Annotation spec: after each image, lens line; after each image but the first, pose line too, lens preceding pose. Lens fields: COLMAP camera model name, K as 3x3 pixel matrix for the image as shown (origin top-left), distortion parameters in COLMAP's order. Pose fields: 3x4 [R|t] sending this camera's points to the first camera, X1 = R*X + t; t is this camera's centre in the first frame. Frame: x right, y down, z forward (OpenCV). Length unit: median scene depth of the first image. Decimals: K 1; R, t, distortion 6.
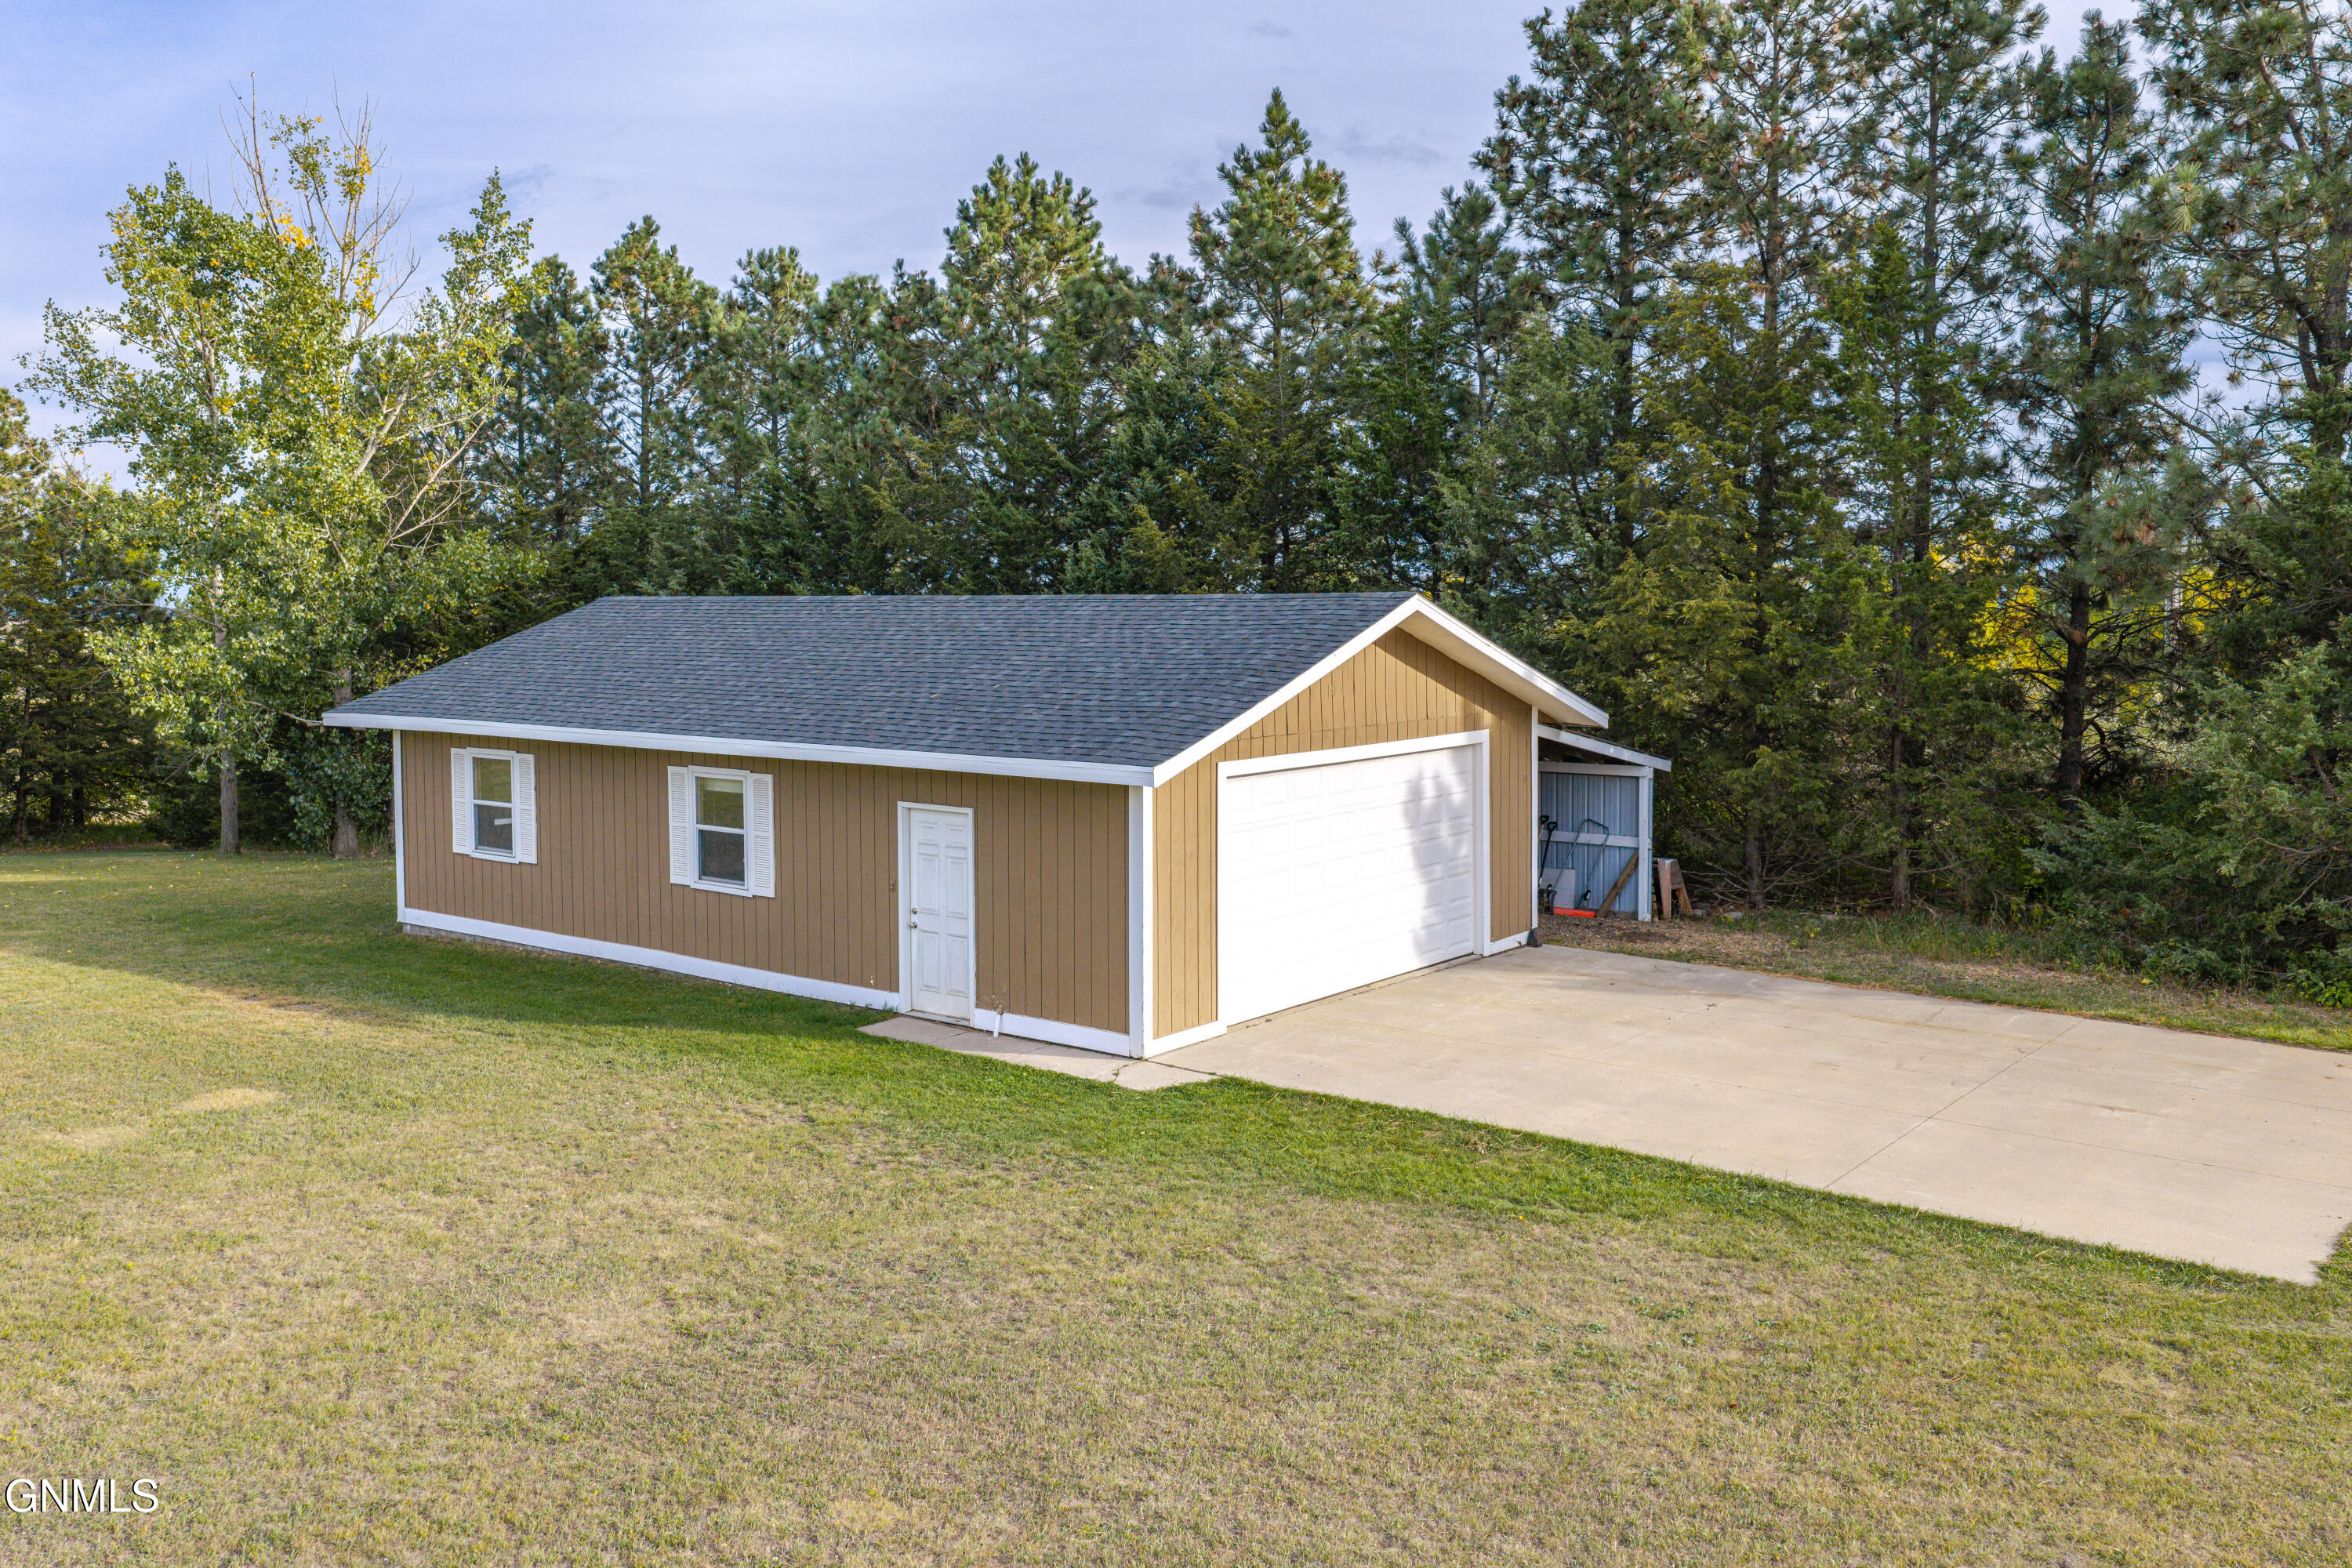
lens RADIAL K [[2040.6, 0, 1167.0], [0, 2040.6, 779.9], [0, 0, 1]] dist [0.007934, -0.011176]
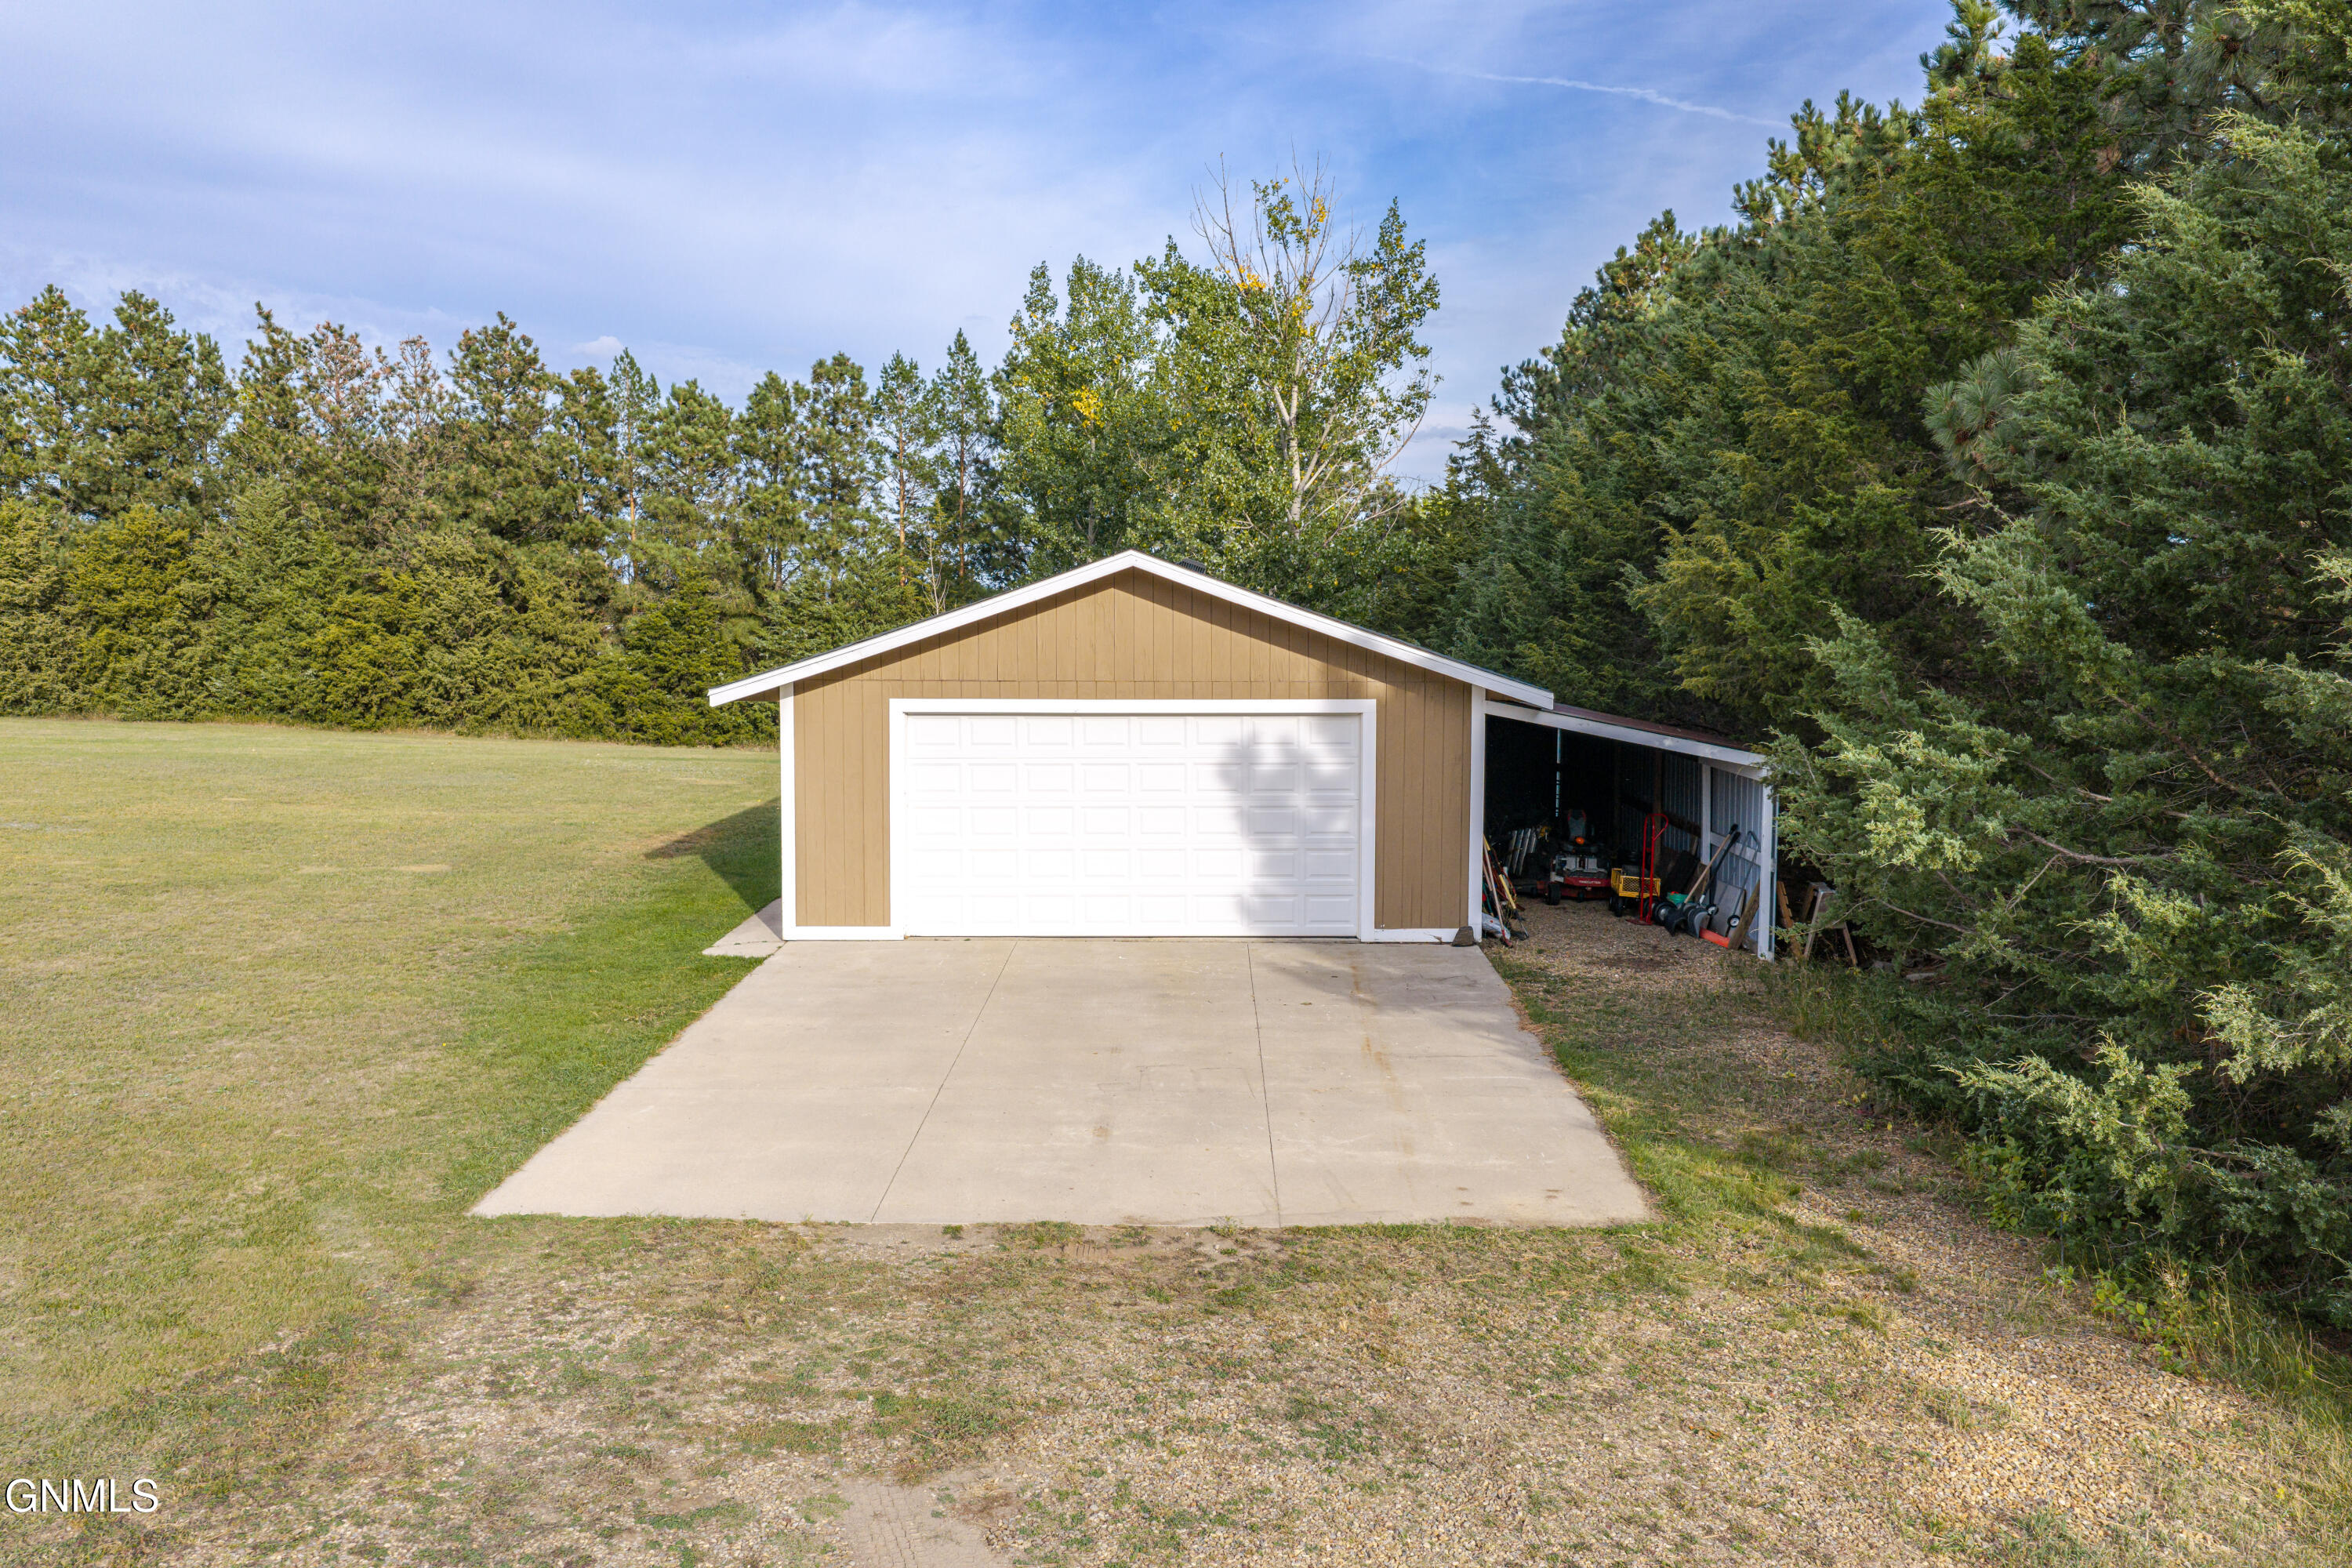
lens RADIAL K [[2040.6, 0, 1167.0], [0, 2040.6, 779.9], [0, 0, 1]] dist [0.007934, -0.011176]
pose [[0.565448, 0.082293, -0.820668, 0.874402], [-0.083233, 0.995624, 0.042488, -0.019887], [0.820573, 0.044282, 0.569823, 0.394393]]
